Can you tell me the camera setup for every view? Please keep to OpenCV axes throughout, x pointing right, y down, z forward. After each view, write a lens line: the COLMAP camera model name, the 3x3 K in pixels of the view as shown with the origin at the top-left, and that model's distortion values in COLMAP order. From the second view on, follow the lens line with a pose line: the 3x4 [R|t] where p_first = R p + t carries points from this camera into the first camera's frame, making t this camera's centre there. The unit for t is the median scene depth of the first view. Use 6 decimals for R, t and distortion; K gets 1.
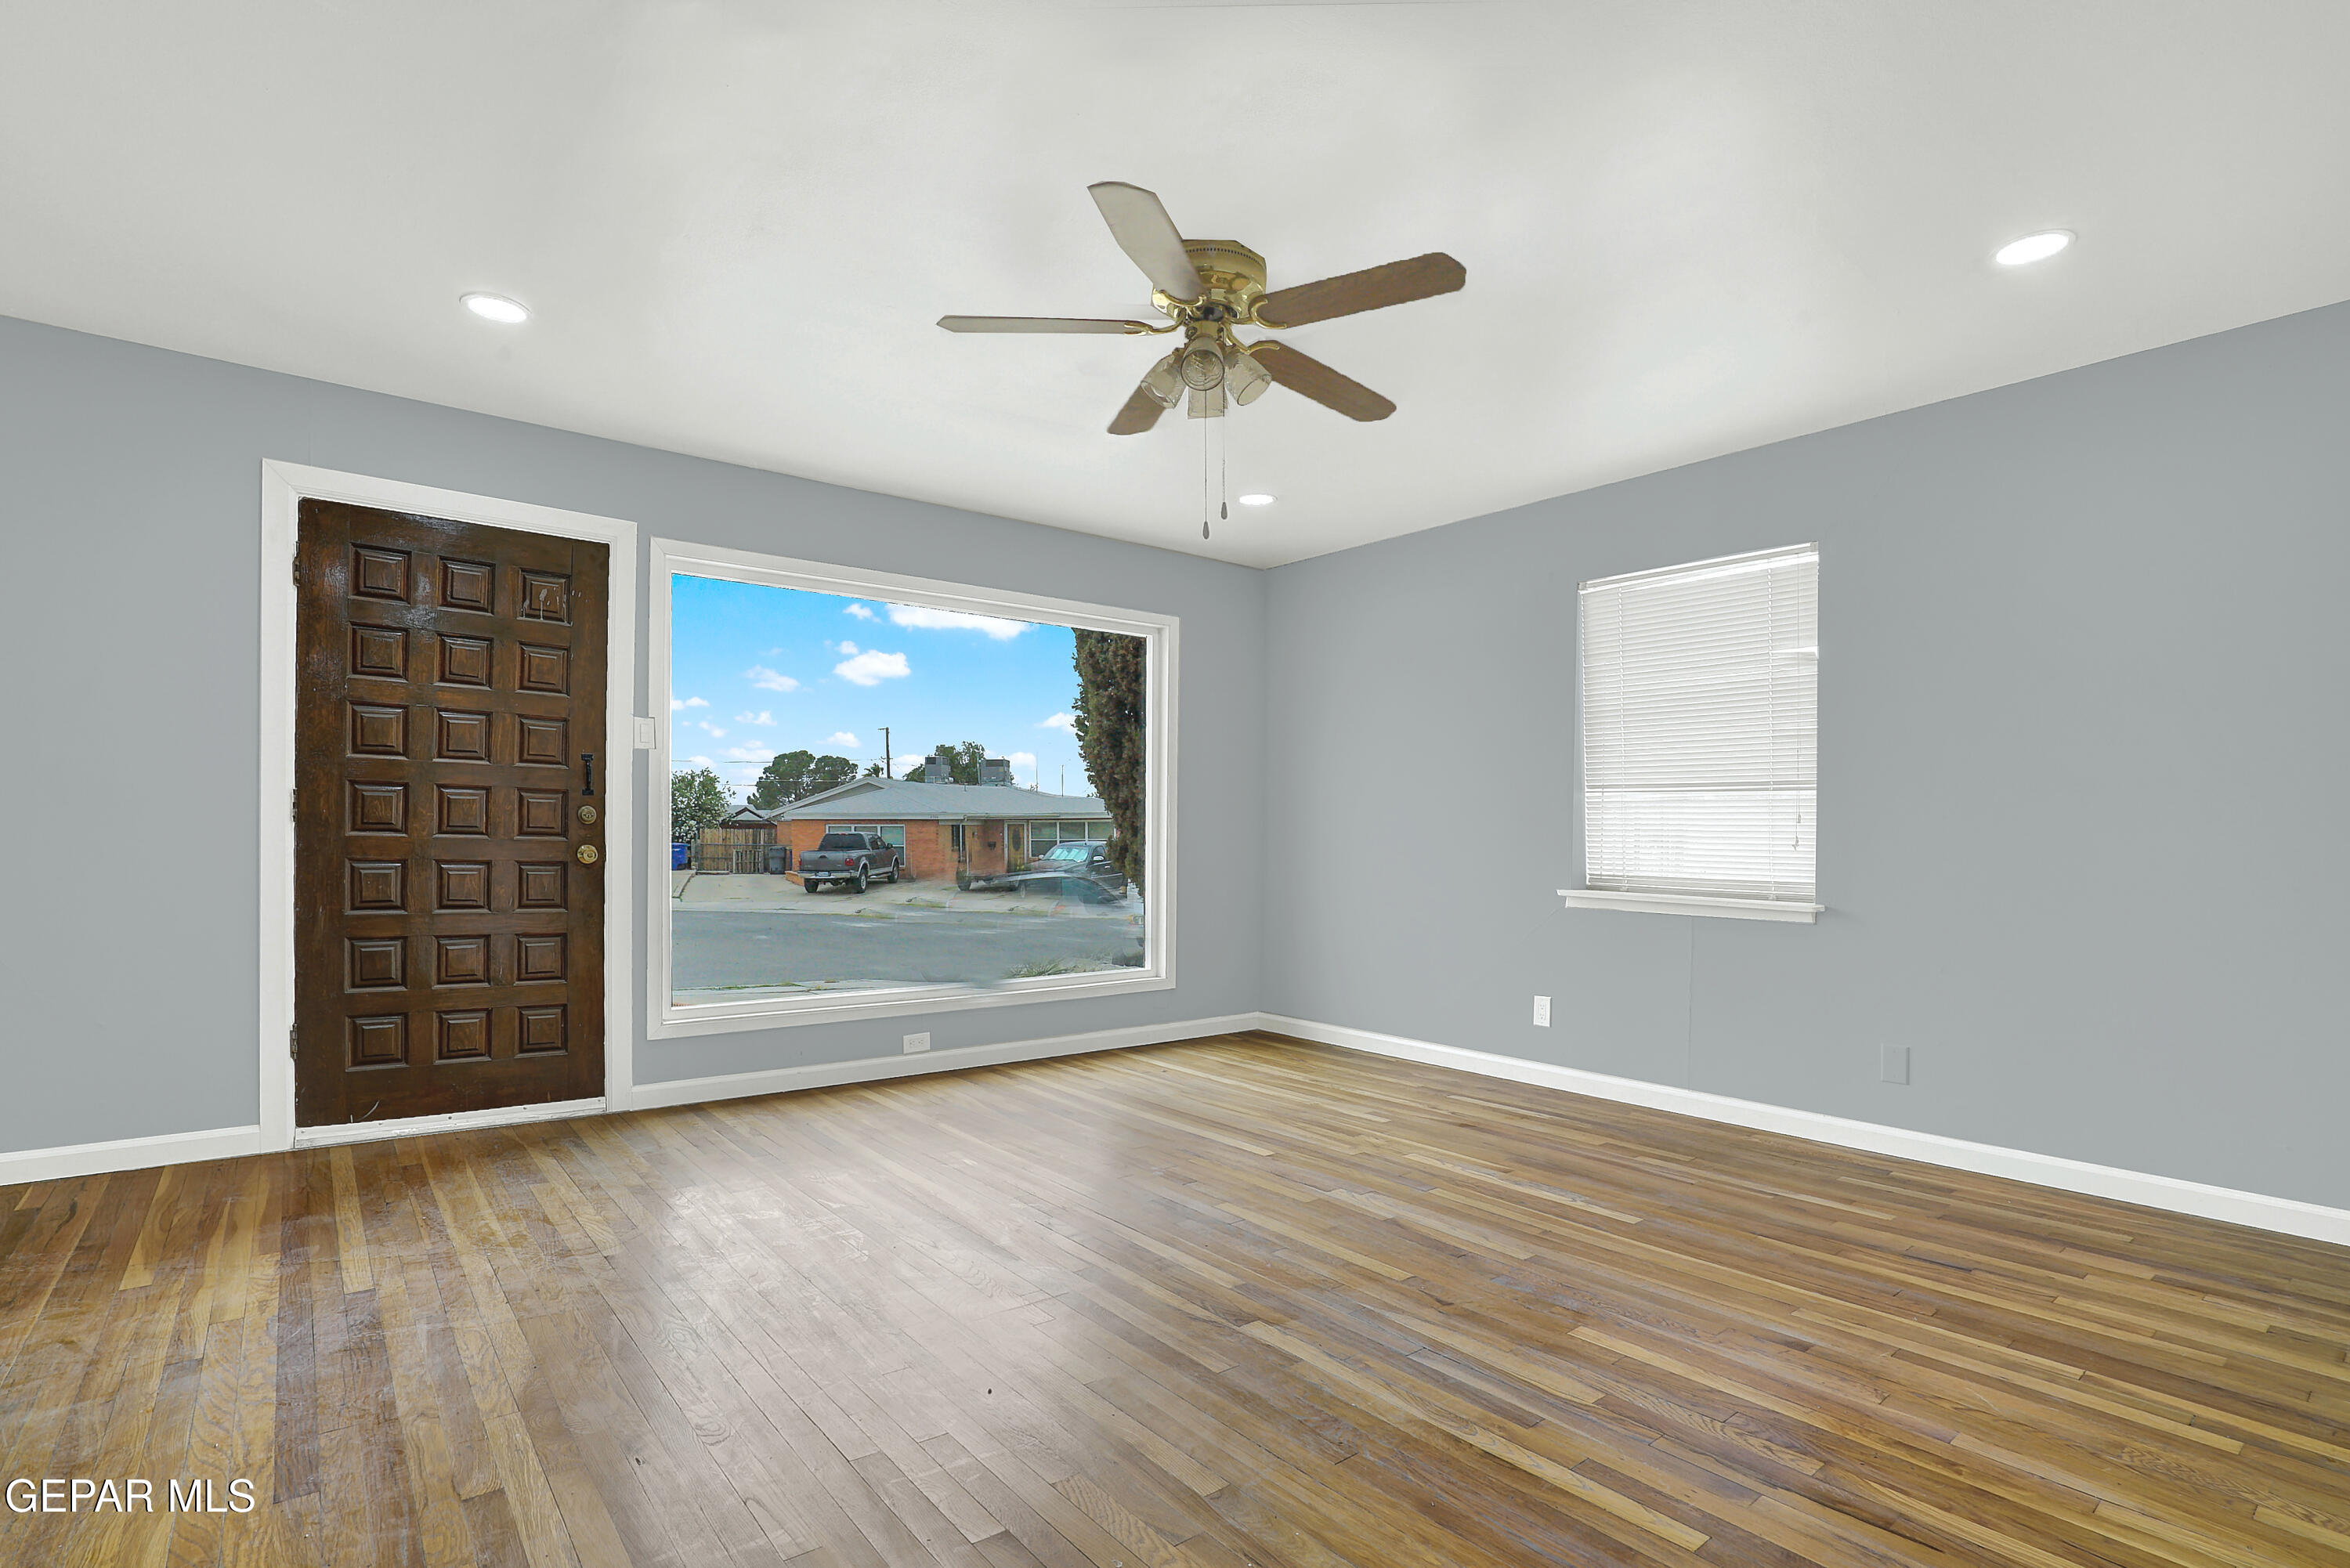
lens RADIAL K [[1137.8, 0, 1111.7], [0, 1137.8, 839.1], [0, 0, 1]] dist [-0.000342, 0.000346]
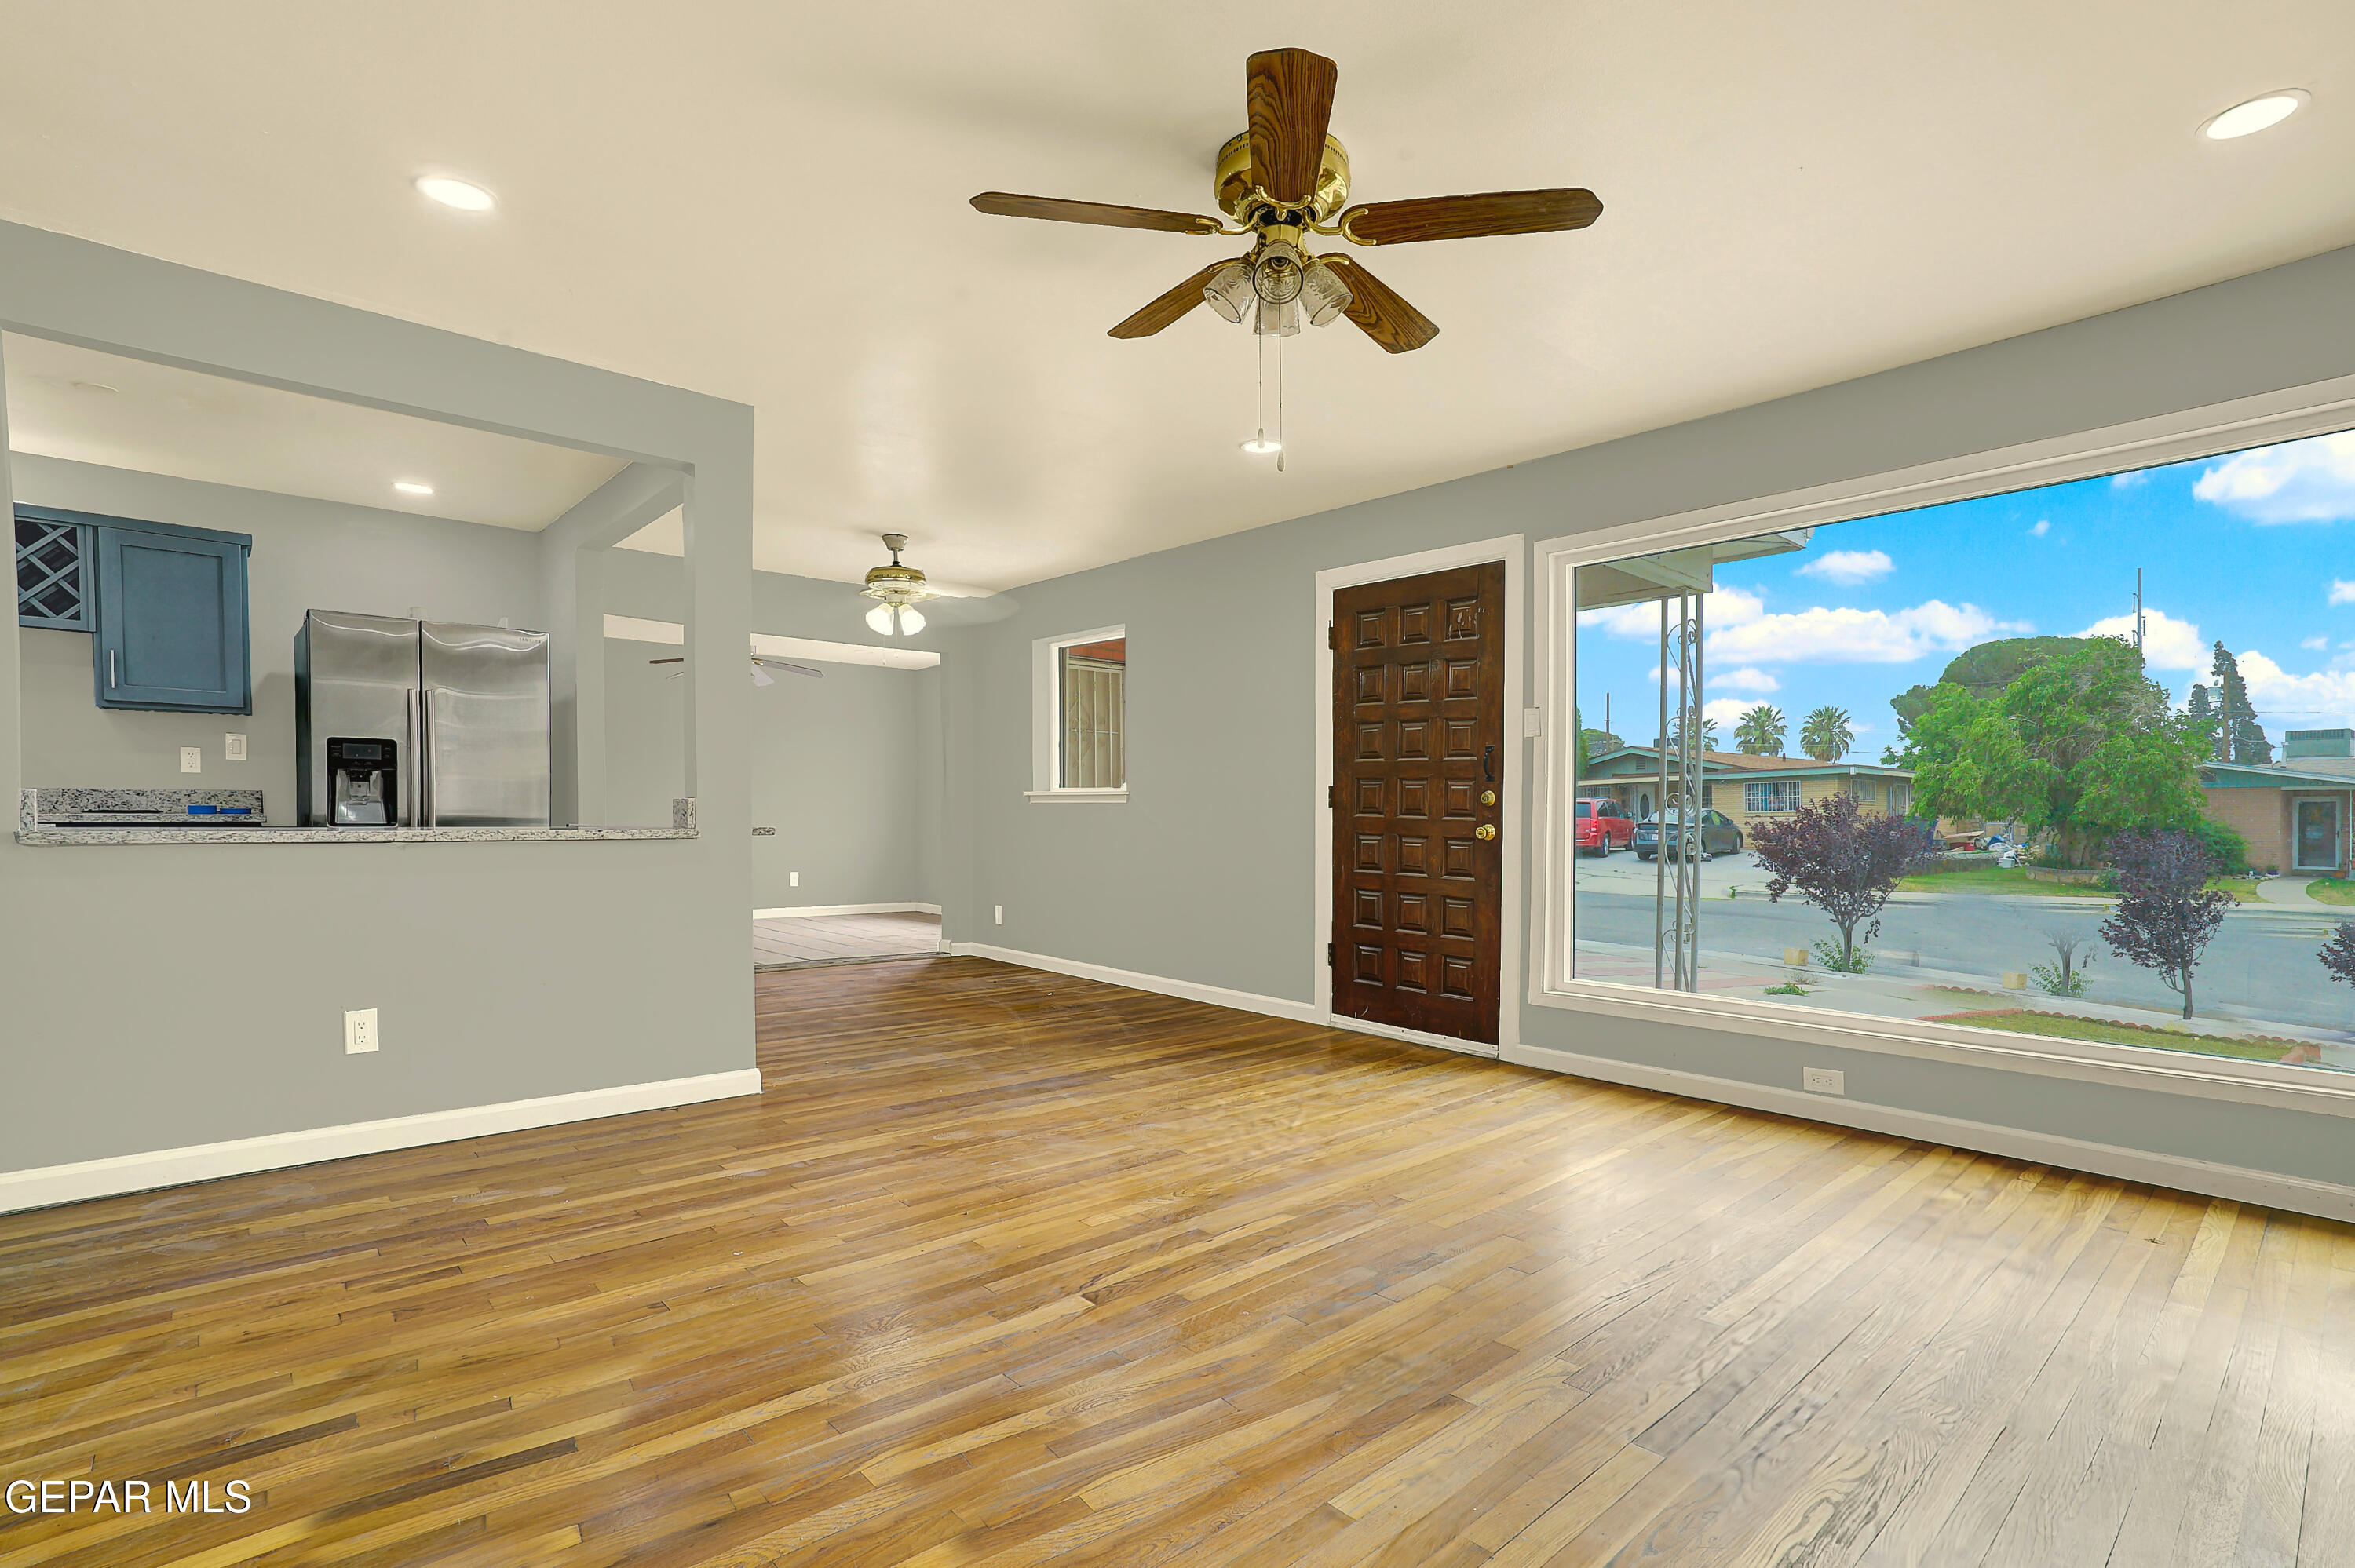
lens RADIAL K [[1125.3, 0, 1176.7], [0, 1125.3, 811.6], [0, 0, 1]] dist [-0.055956, 0.030399]
pose [[0.098432, -0.011110, -0.995082, 0.727291], [-0.011069, 0.999864, -0.012258, 0.011196], [0.995082, 0.012221, 0.098296, 0.649388]]
